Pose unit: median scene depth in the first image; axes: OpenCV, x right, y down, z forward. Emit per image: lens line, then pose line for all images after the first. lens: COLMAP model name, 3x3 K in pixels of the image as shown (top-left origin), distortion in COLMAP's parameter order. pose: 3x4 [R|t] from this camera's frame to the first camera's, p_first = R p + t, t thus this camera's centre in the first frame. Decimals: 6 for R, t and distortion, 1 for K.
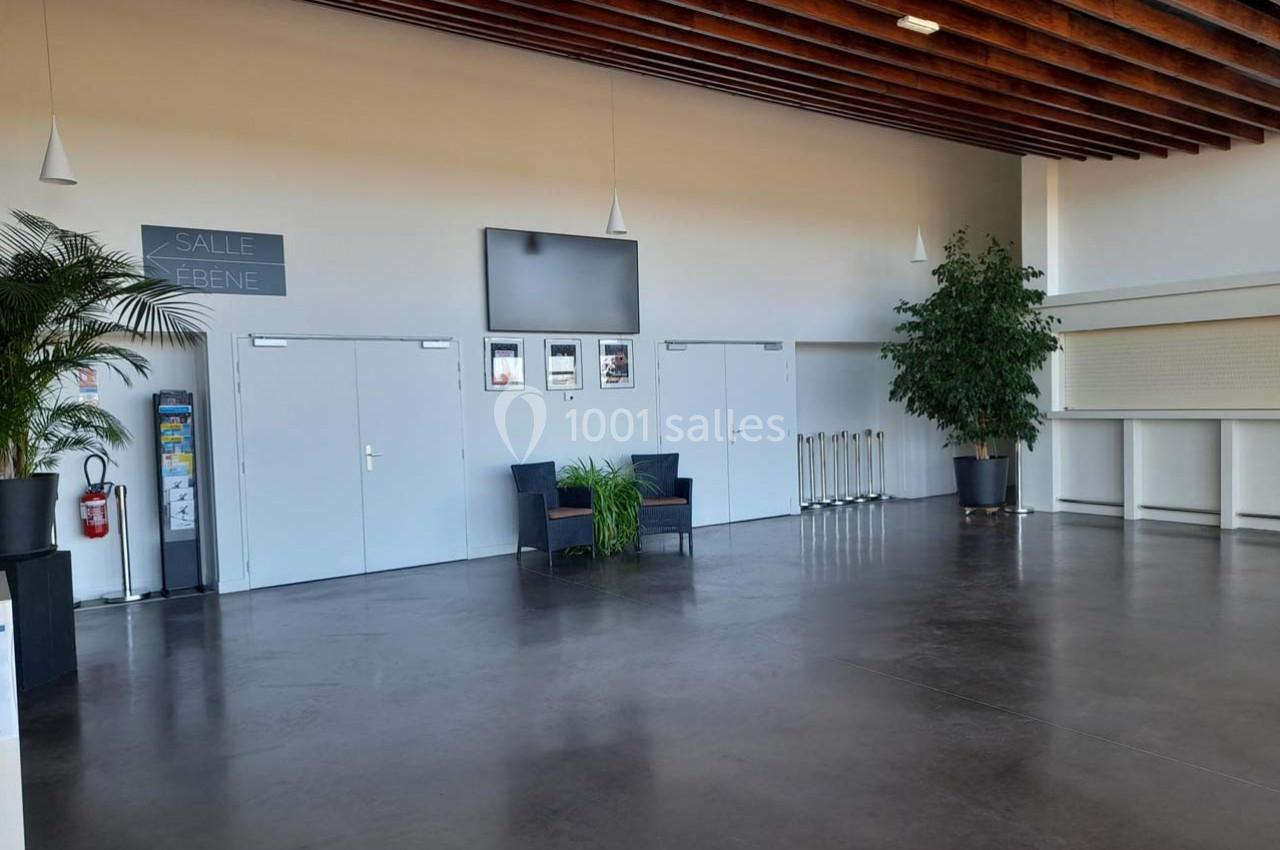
lens RADIAL K [[912.7, 0, 640.0], [0, 912.7, 425.0], [0, 0, 1]] dist [0.005806, 0.001598]
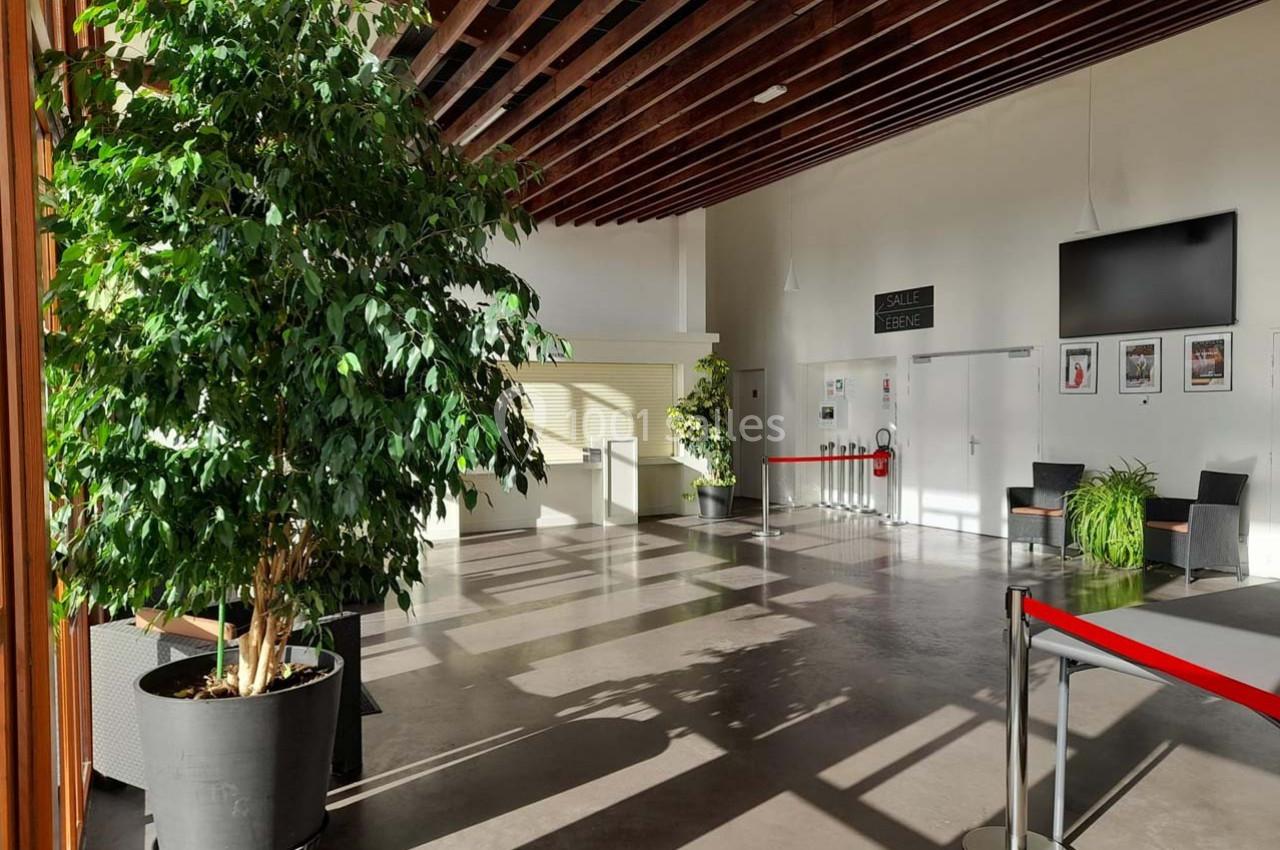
lens RADIAL K [[912.7, 0, 640.0], [0, 912.7, 425.0], [0, 0, 1]] dist [0.005806, 0.001598]
pose [[-0.122819, 0.046957, -0.991318, 0.976806], [-0.022274, 0.998498, 0.050057, -0.043803], [0.992179, 0.028229, -0.121589, 0.637906]]
